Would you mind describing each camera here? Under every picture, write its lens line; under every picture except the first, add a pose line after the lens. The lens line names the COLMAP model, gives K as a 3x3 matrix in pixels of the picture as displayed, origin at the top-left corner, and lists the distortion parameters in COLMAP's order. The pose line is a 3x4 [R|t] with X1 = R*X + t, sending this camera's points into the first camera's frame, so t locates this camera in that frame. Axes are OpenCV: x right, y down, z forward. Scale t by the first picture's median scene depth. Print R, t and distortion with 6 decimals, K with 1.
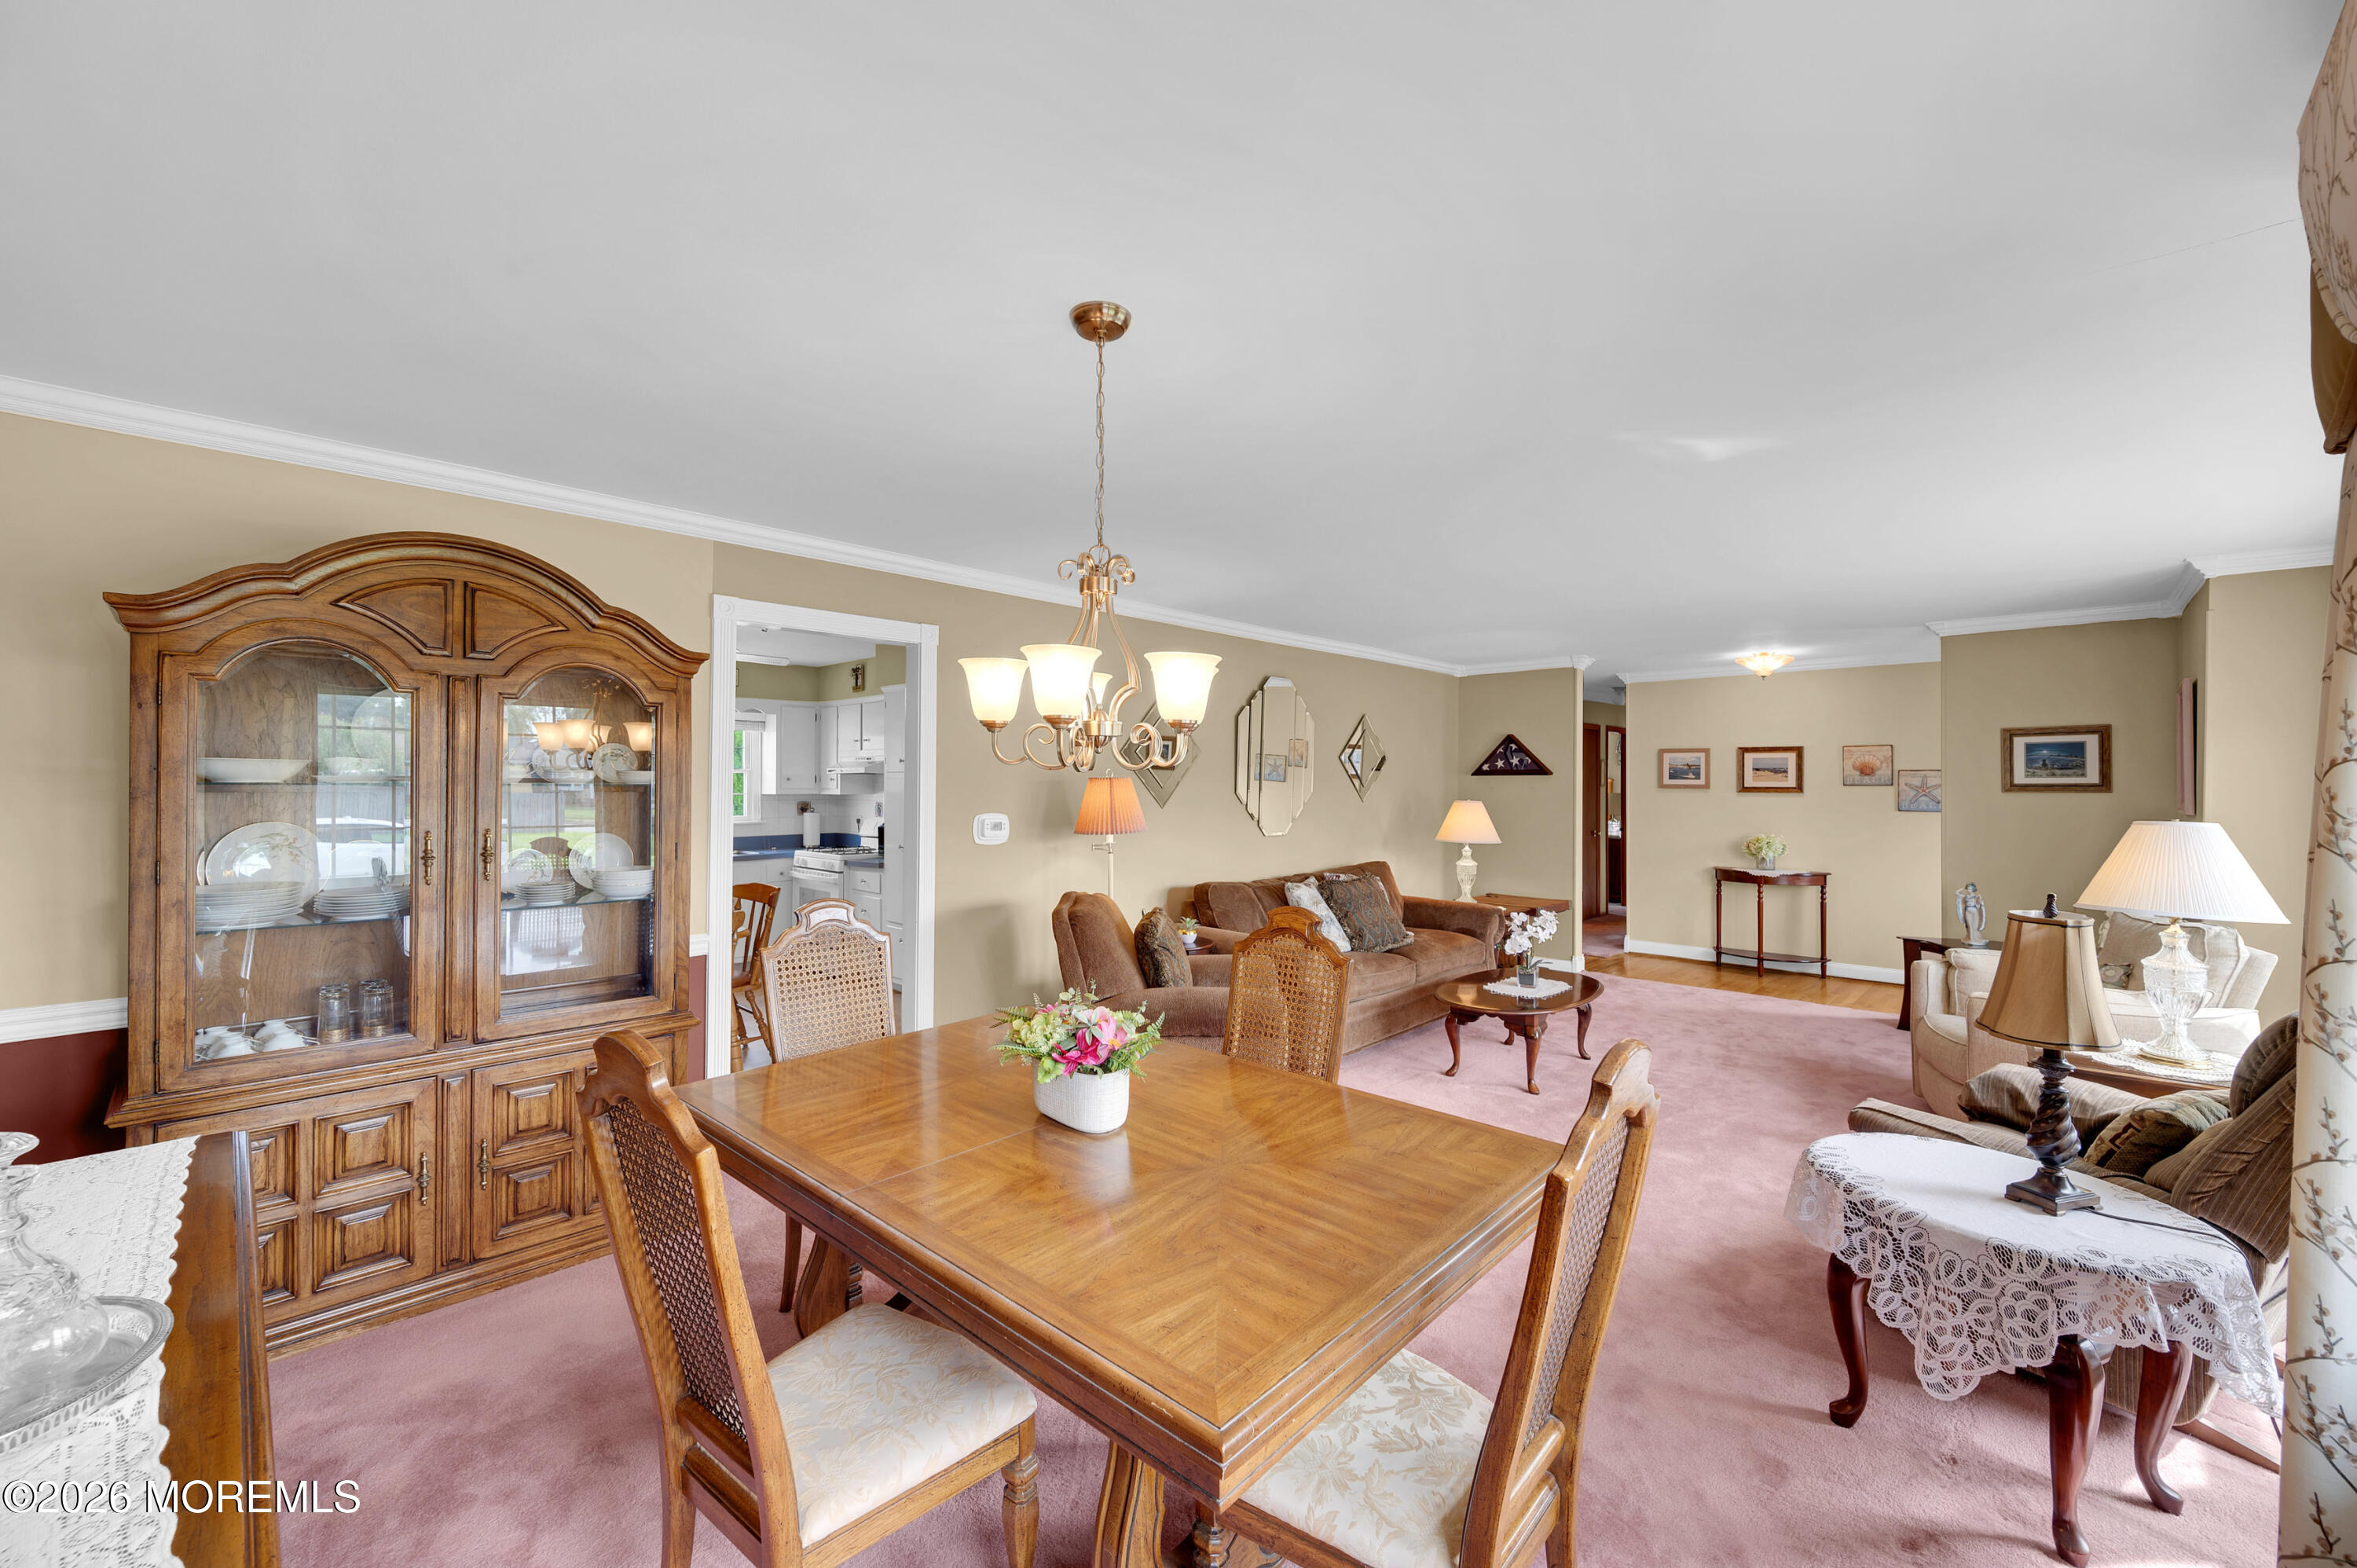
lens RADIAL K [[934.3, 0, 1191.0], [0, 934.3, 785.5], [0, 0, 1]] dist [-0.000415, -0.000117]
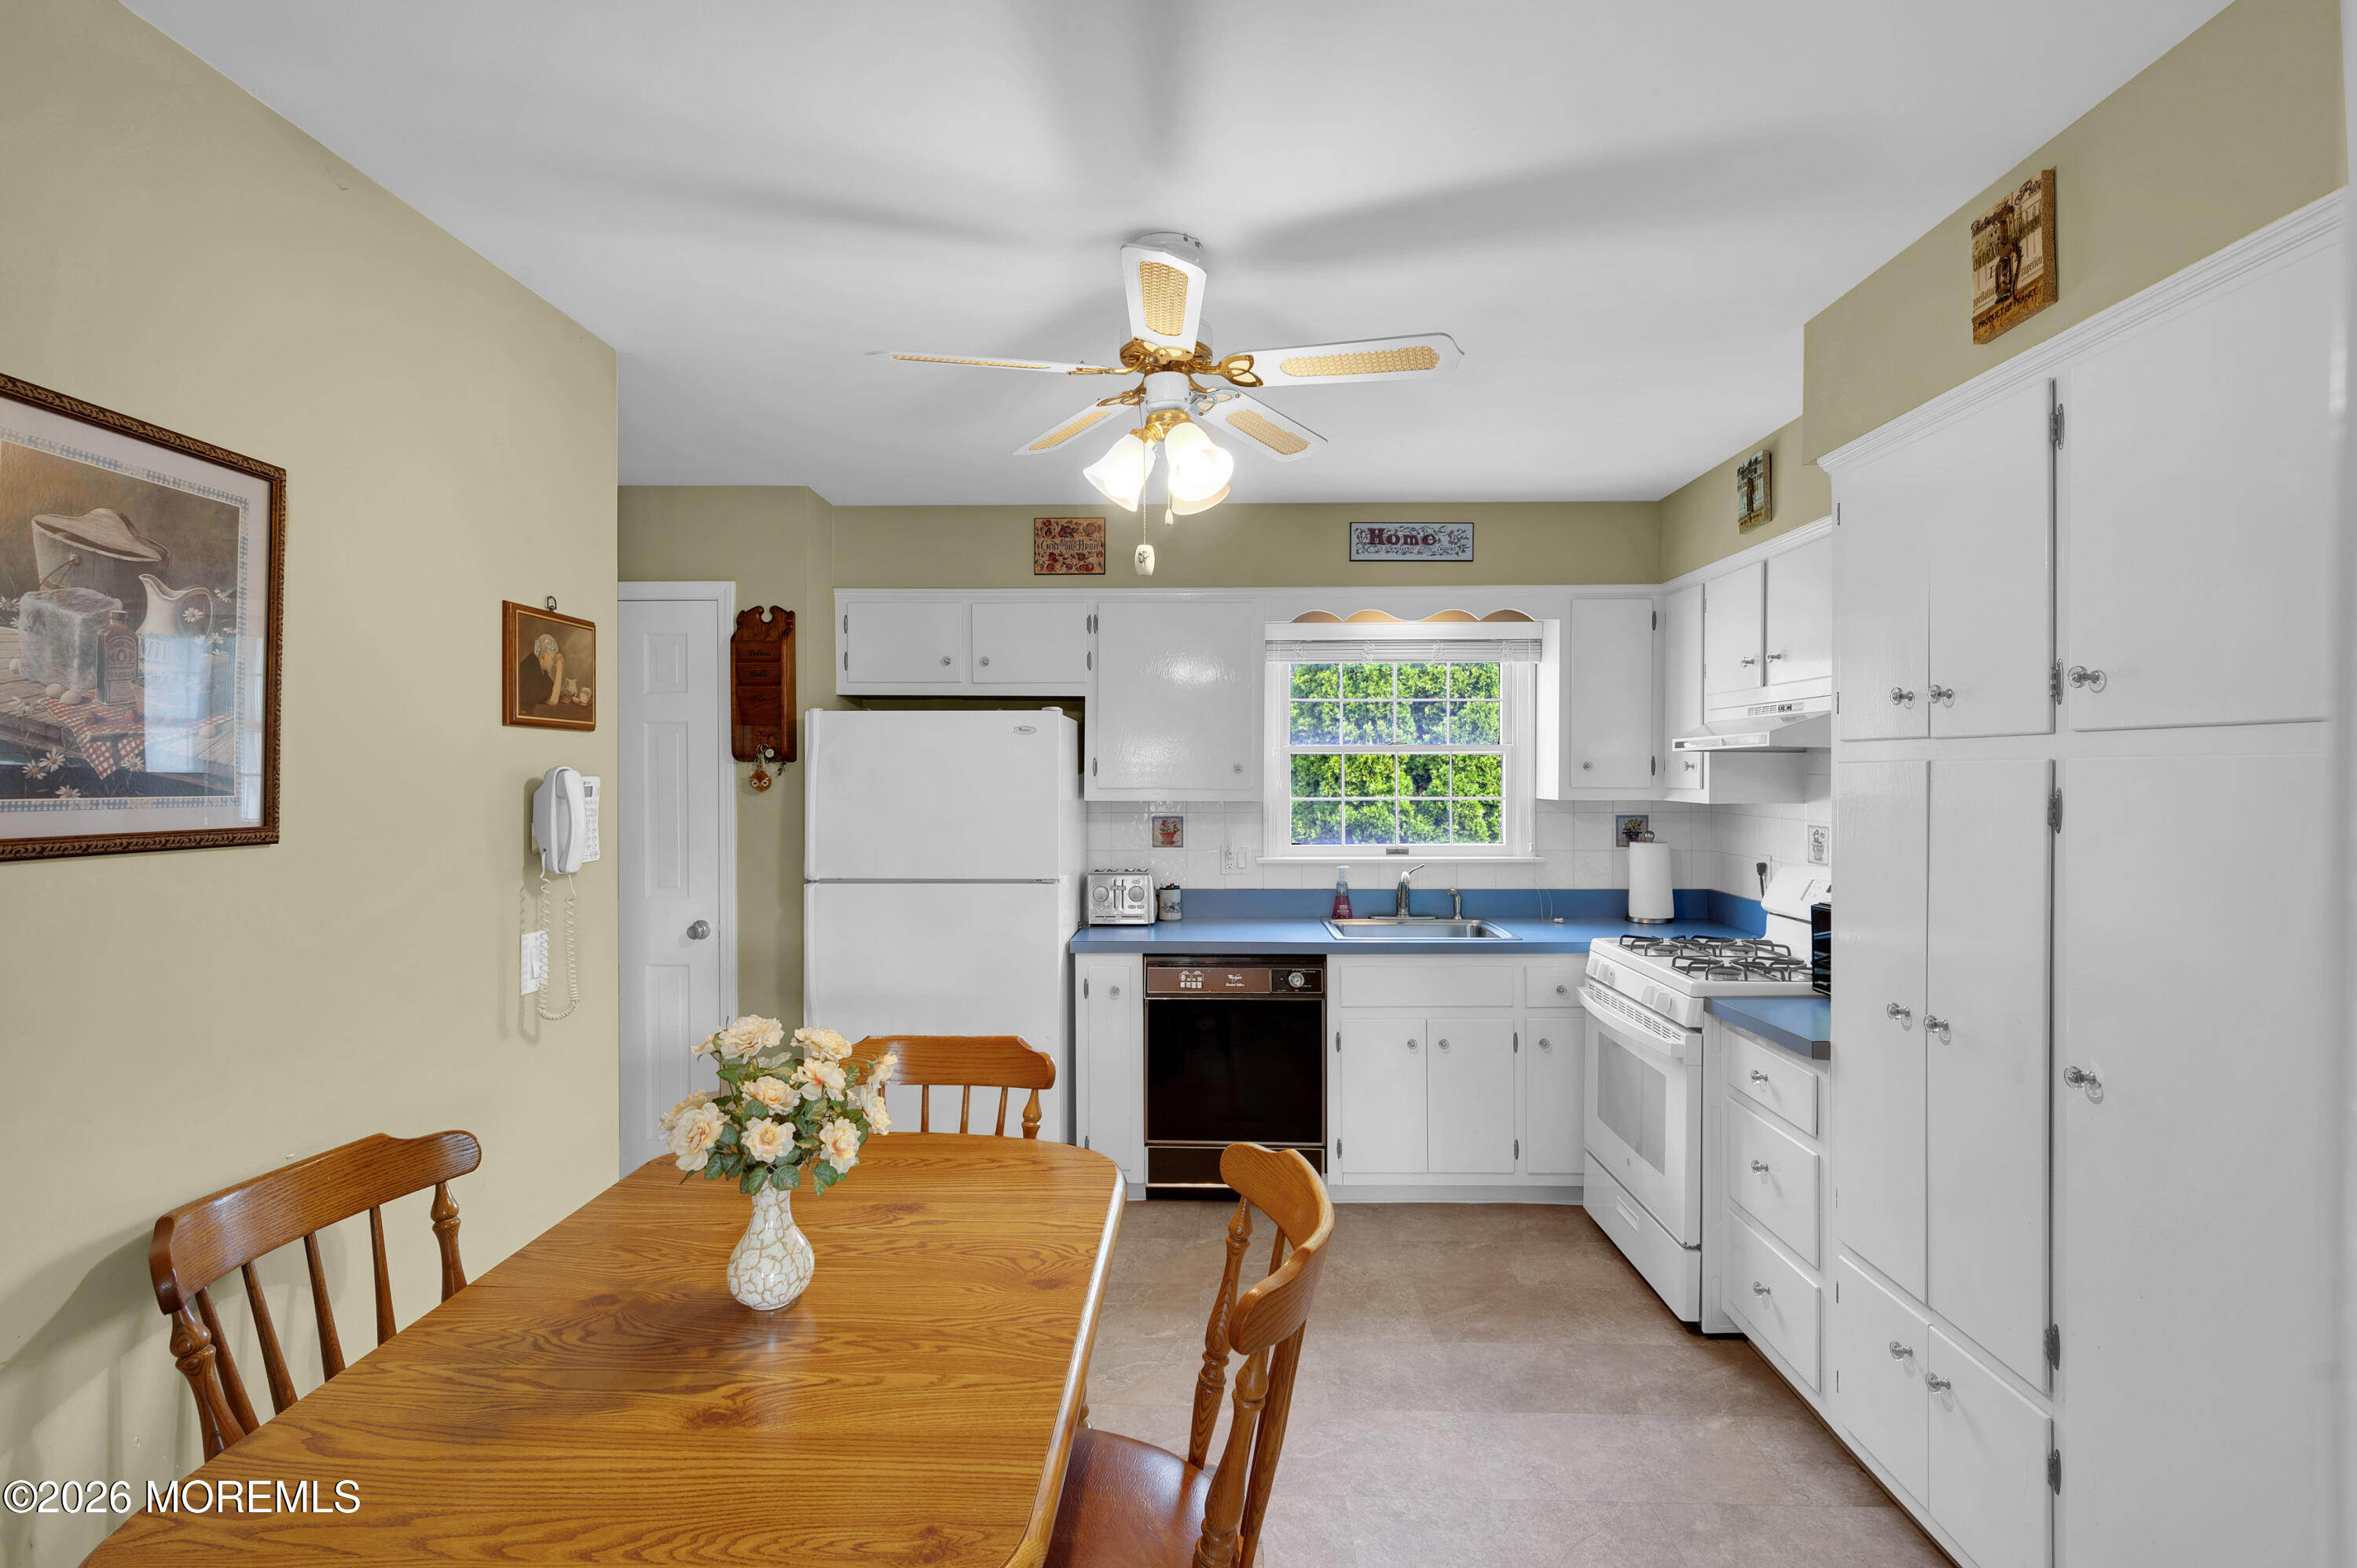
lens RADIAL K [[1086.3, 0, 1184.9], [0, 1086.3, 776.2], [0, 0, 1]] dist [-0.000390, -0.000483]
pose [[0.657625, 0.002676, -0.753341, -0.174930], [-0.002513, 0.999996, 0.001358, -0.001947], [0.753341, 0.001000, 0.657629, 0.529996]]
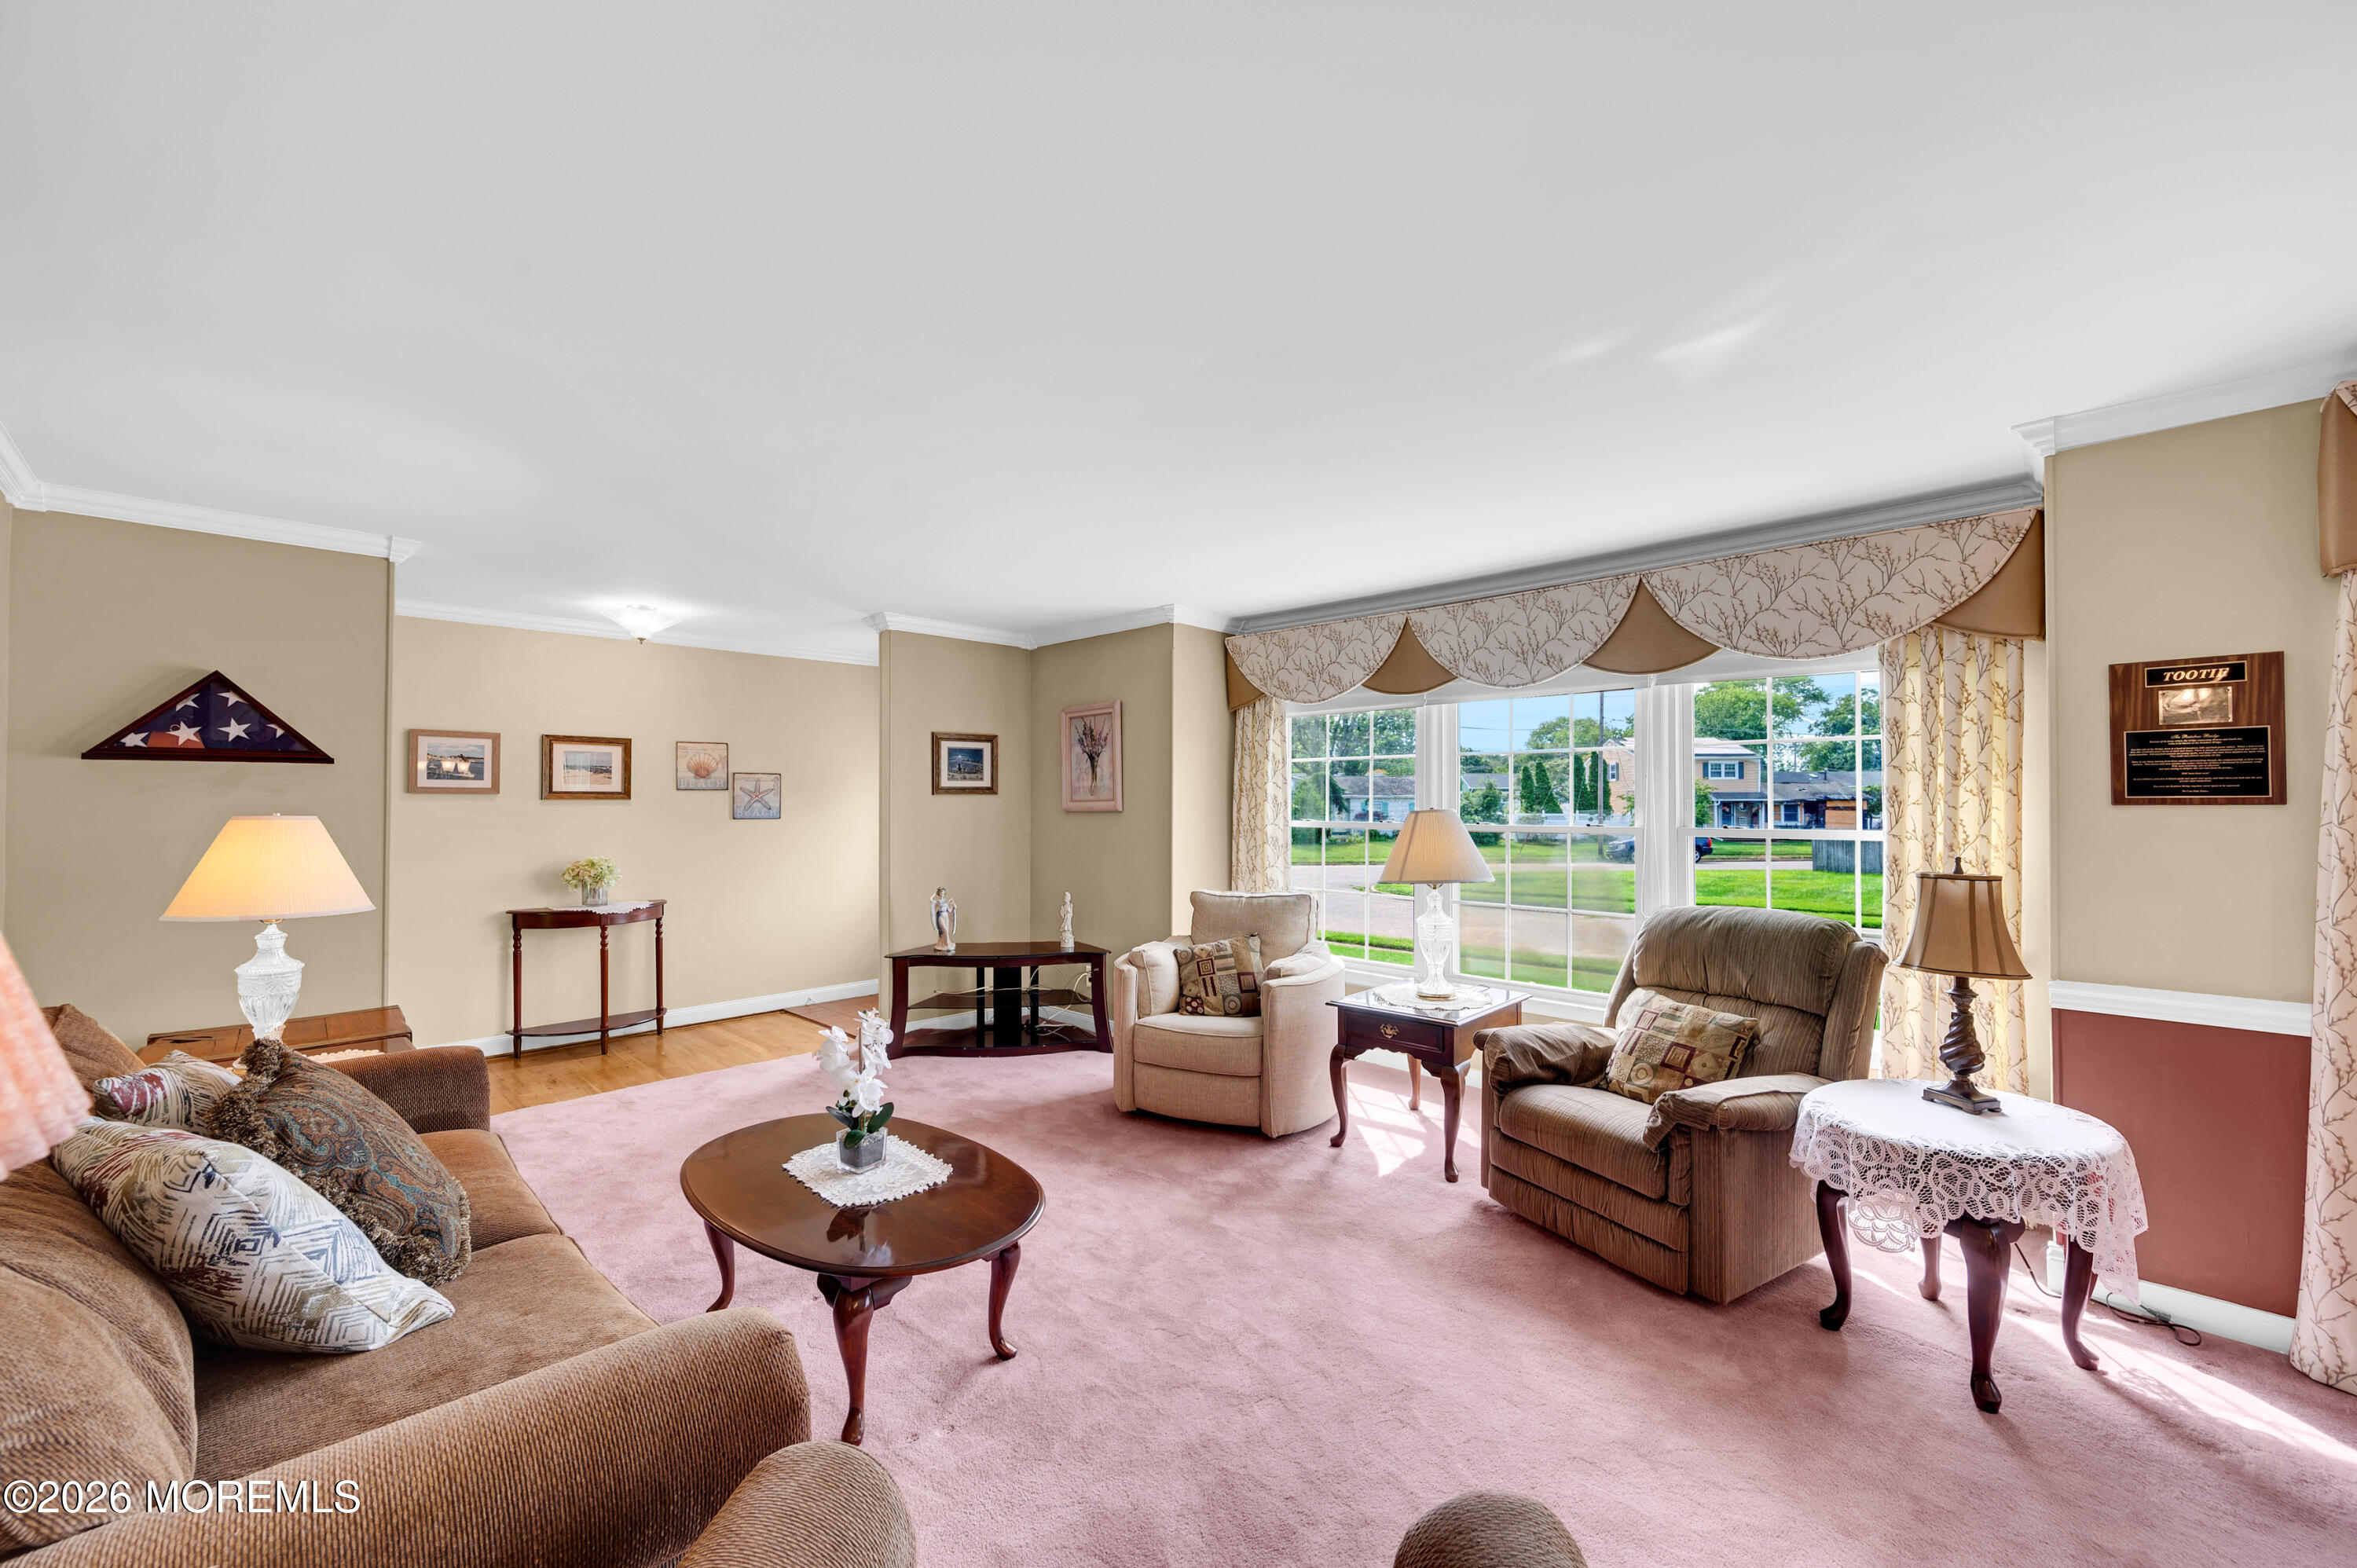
lens RADIAL K [[924.1, 0, 1185.4], [0, 924.1, 787.1], [0, 0, 1]] dist [0.000235, -0.000070]
pose [[0.036829, 0.012779, 0.999240, -0.091116], [0.004925, 0.999904, -0.012969, 0.010160], [-0.999309, 0.005399, 0.036763, 0.528001]]
